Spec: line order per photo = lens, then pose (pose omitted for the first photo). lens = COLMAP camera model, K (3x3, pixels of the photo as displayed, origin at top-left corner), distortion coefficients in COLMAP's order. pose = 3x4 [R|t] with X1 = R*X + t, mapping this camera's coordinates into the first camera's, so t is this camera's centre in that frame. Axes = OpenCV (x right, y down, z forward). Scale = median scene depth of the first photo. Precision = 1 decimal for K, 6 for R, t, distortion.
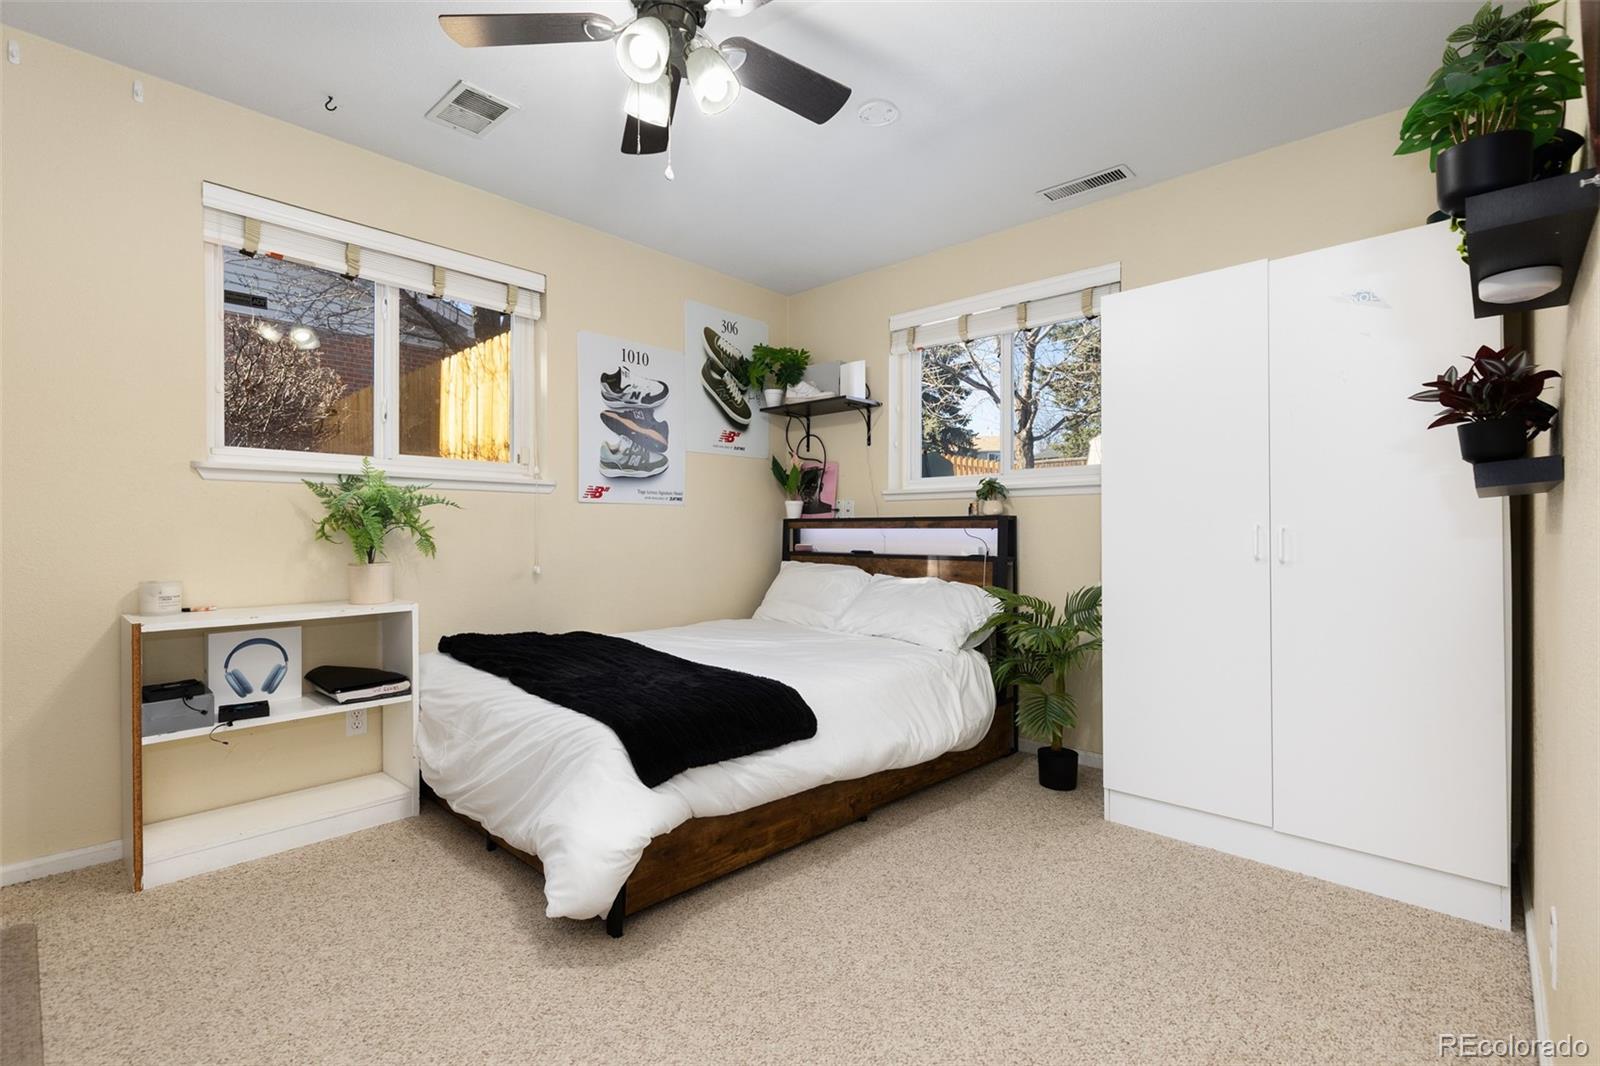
lens RADIAL K [[721.5, 0, 797.0], [0, 721.5, 531.7], [0, 0, 1]] dist [0.001981, 0.000487]
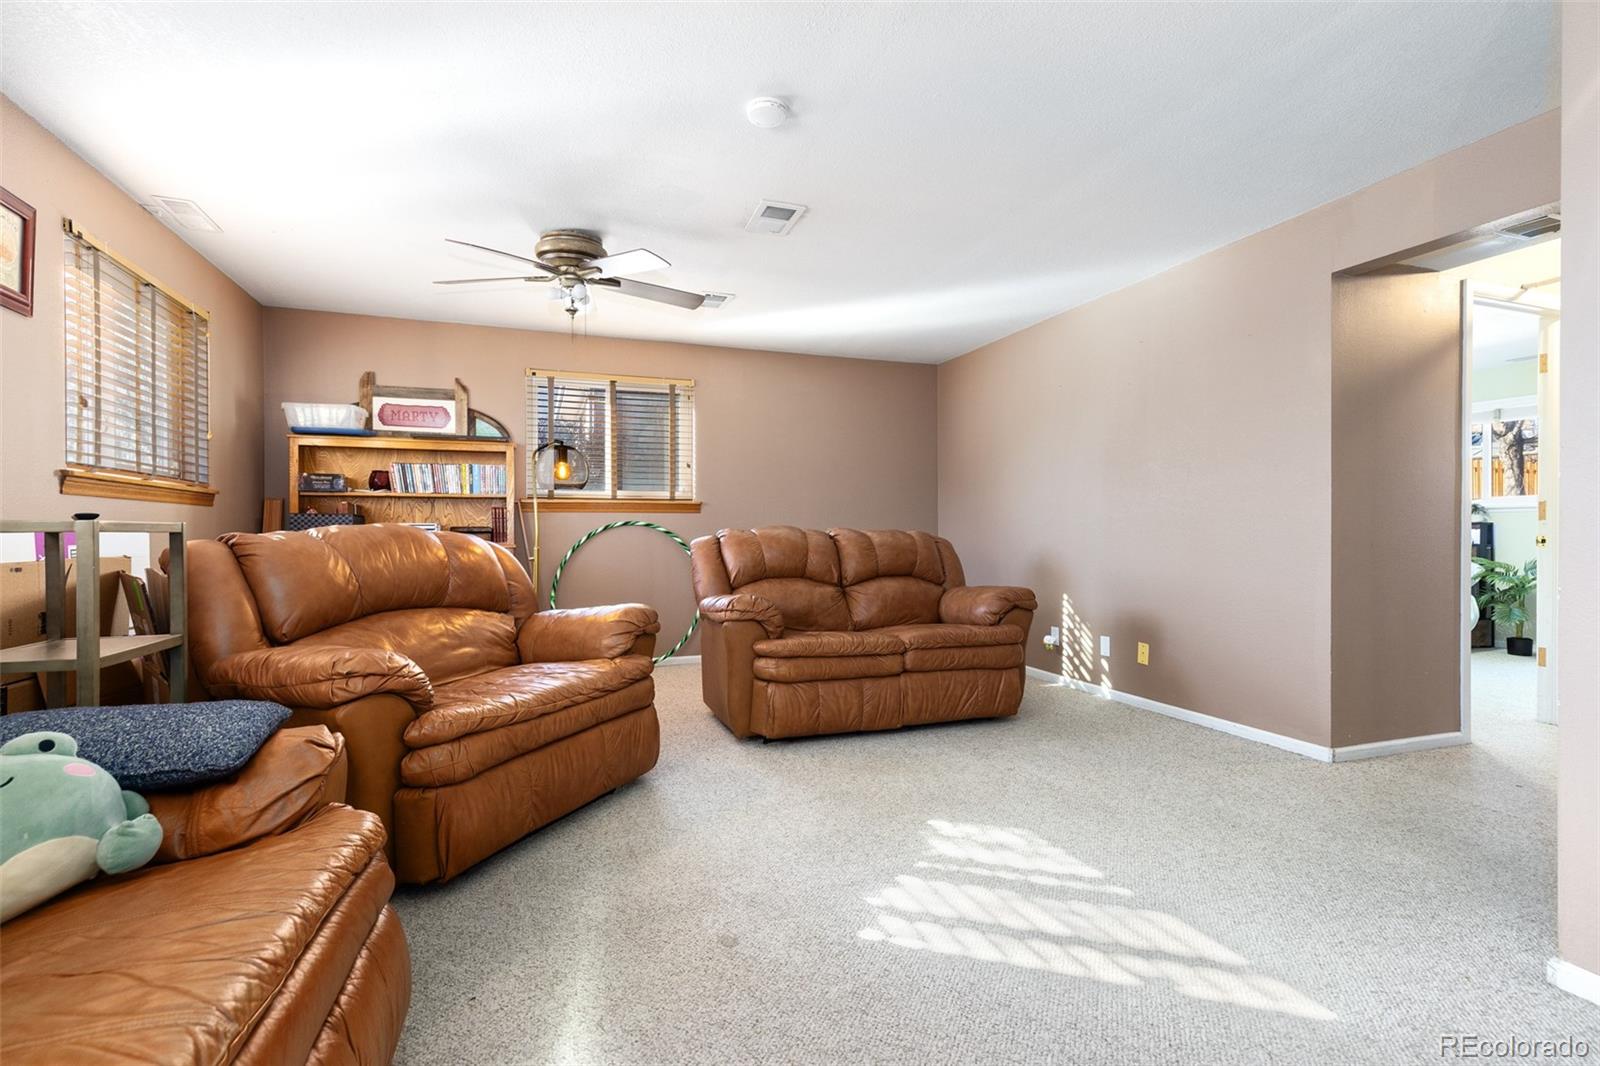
lens RADIAL K [[721.5, 0, 805.8], [0, 721.5, 538.8], [0, 0, 1]] dist [0.001981, 0.000487]
pose [[0.890509, 0.002745, -0.454958, -0.411280], [-0.003722, 0.999992, -0.001252, 0.028151], [0.454951, 0.002809, 0.890512, -1.413116]]
